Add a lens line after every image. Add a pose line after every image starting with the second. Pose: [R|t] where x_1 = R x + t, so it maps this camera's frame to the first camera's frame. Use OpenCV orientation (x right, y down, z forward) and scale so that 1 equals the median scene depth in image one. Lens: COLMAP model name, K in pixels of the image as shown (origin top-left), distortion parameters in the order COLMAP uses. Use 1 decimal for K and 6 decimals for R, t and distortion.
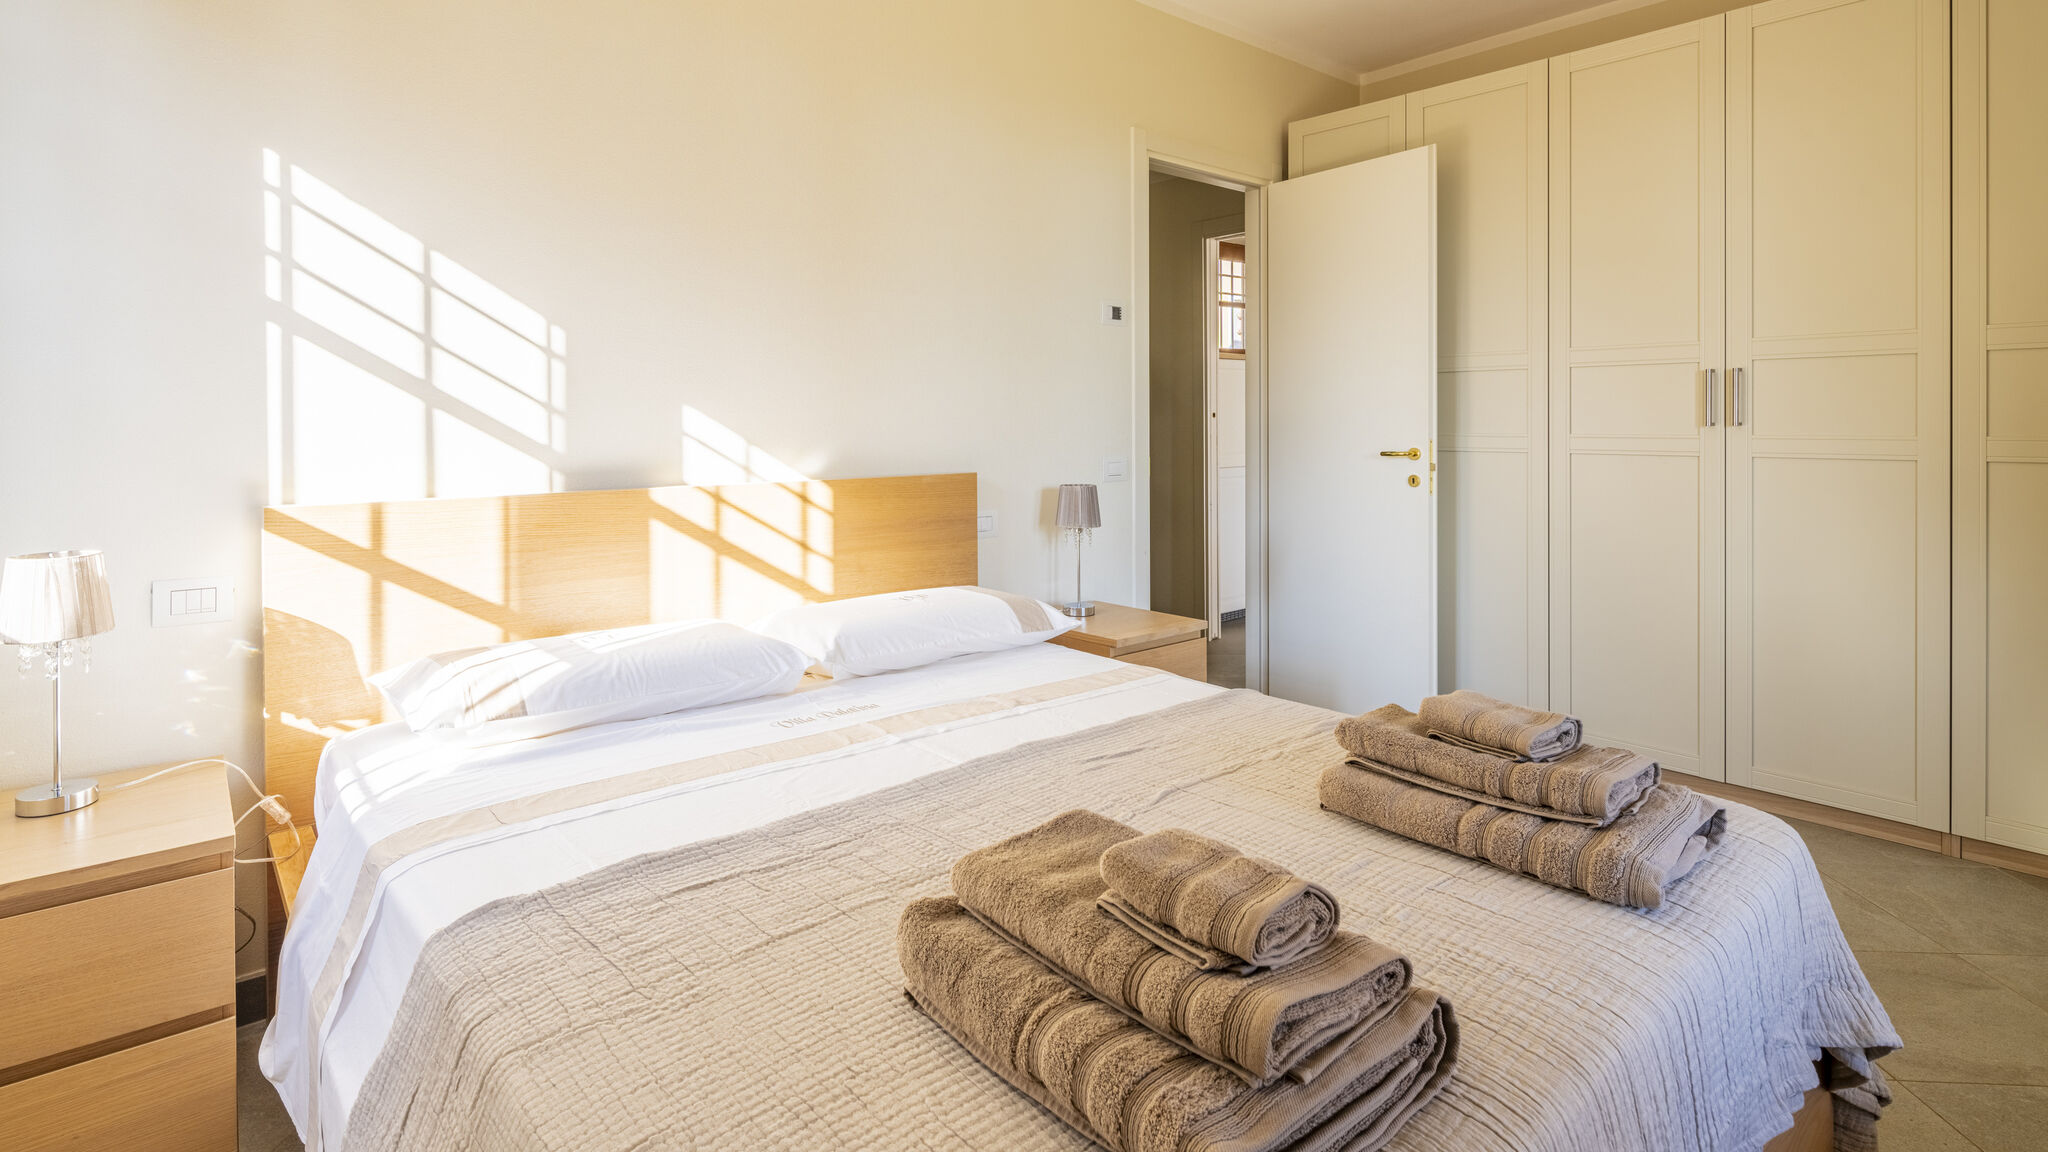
lens RADIAL K [[1010.4, 0, 1026.9], [0, 1010.4, 575.4], [0, 0, 1]] dist [-0.000892, -0.001190]
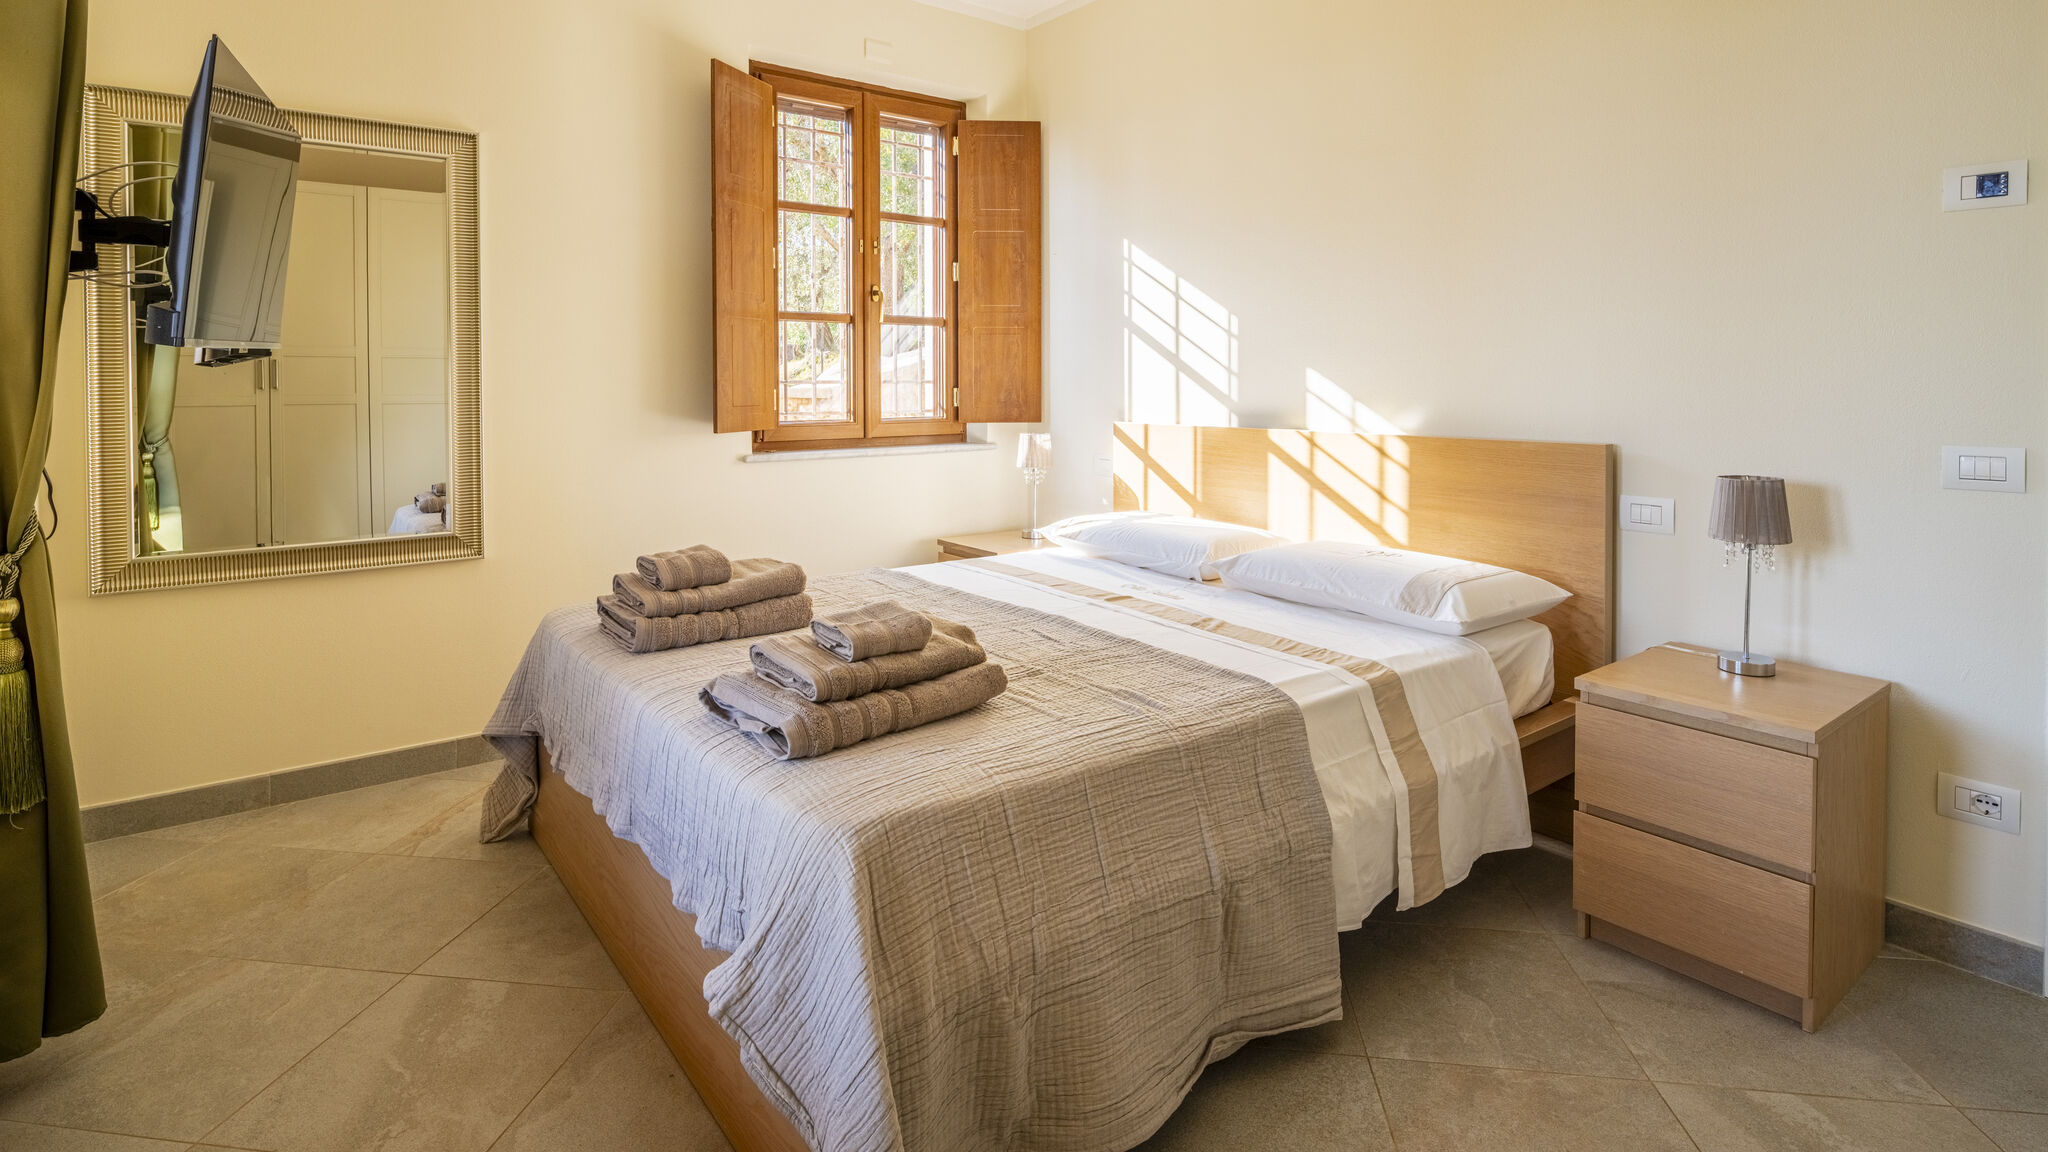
lens RADIAL K [[1010.4, 0, 1026.9], [0, 1010.4, 575.4], [0, 0, 1]] dist [-0.000892, -0.001190]
pose [[-0.056224, 0.195843, -0.979022, 0.970537], [-0.154426, 0.967067, 0.202320, -0.115689], [0.986403, 0.162562, -0.024129, 0.709835]]
